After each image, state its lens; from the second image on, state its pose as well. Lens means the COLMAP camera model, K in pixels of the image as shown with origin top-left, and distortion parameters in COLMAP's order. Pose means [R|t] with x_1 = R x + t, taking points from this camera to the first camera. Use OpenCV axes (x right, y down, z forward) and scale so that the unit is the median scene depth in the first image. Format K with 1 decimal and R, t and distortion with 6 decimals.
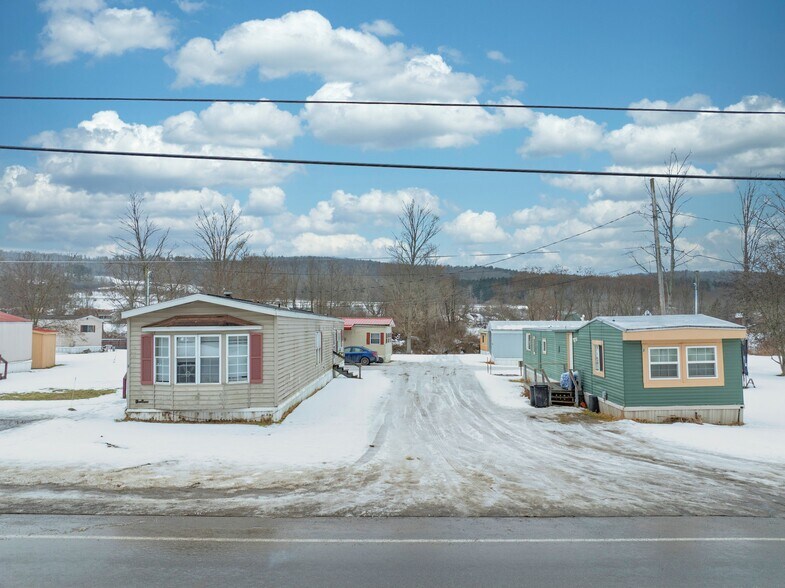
lens RADIAL K [[555.1, 0, 397.8], [0, 555.1, 291.5], [0, 0, 1]] dist [-0.039230, -0.006330]
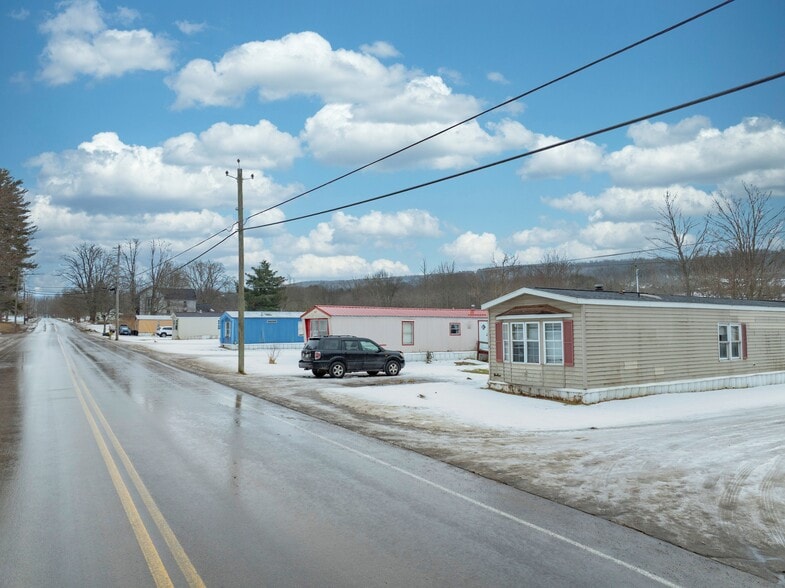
lens RADIAL K [[555.1, 0, 389.3], [0, 555.1, 296.3], [0, 0, 1]] dist [-0.039230, -0.006330]
pose [[0.522842, -0.041086, -0.851439, 0.463812], [0.047002, 0.998708, -0.019330, 0.030049], [0.851133, -0.029913, 0.524098, 0.120139]]
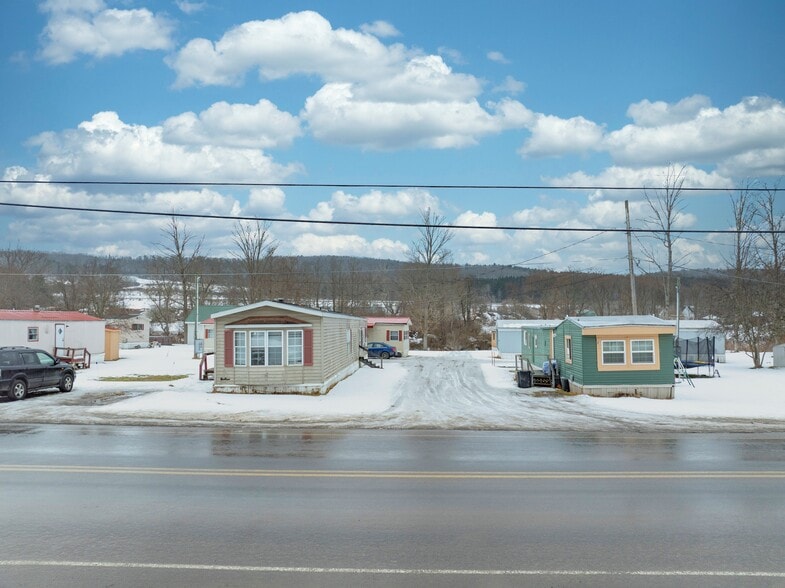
lens RADIAL K [[555.1, 0, 394.3], [0, 555.1, 290.1], [0, 0, 1]] dist [-0.039230, -0.006330]
pose [[0.999195, -0.002311, -0.040055, 0.012383], [0.002304, 0.999997, -0.000202, -0.019810], [0.040055, 0.000110, 0.999197, -0.343420]]
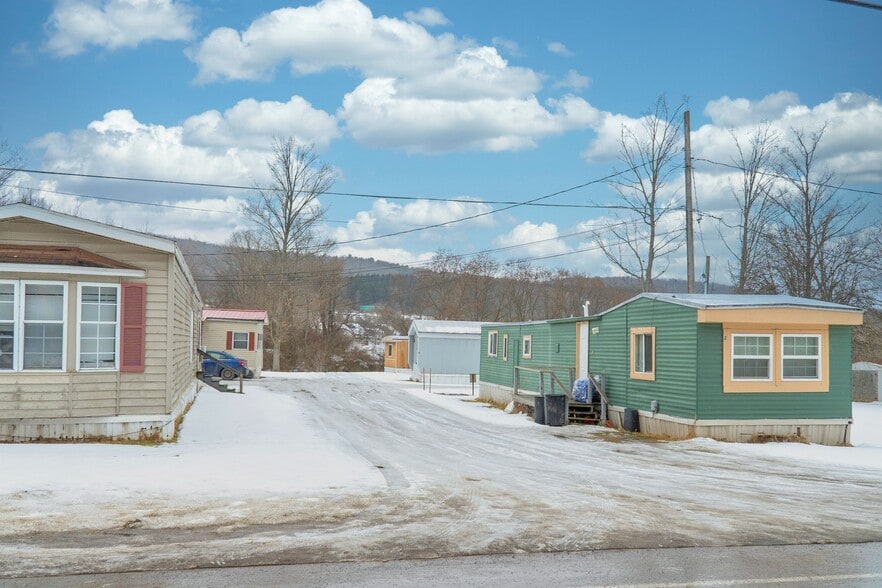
lens RADIAL K [[796.3, 0, 433.8], [0, 796.3, 331.4], [0, 0, 1]] dist [0.040385, -0.008744]
pose [[0.968159, 0.029610, 0.248580, -0.152287], [-0.041235, 0.998279, 0.041687, 0.072705], [-0.246918, -0.050610, 0.967714, 0.128014]]
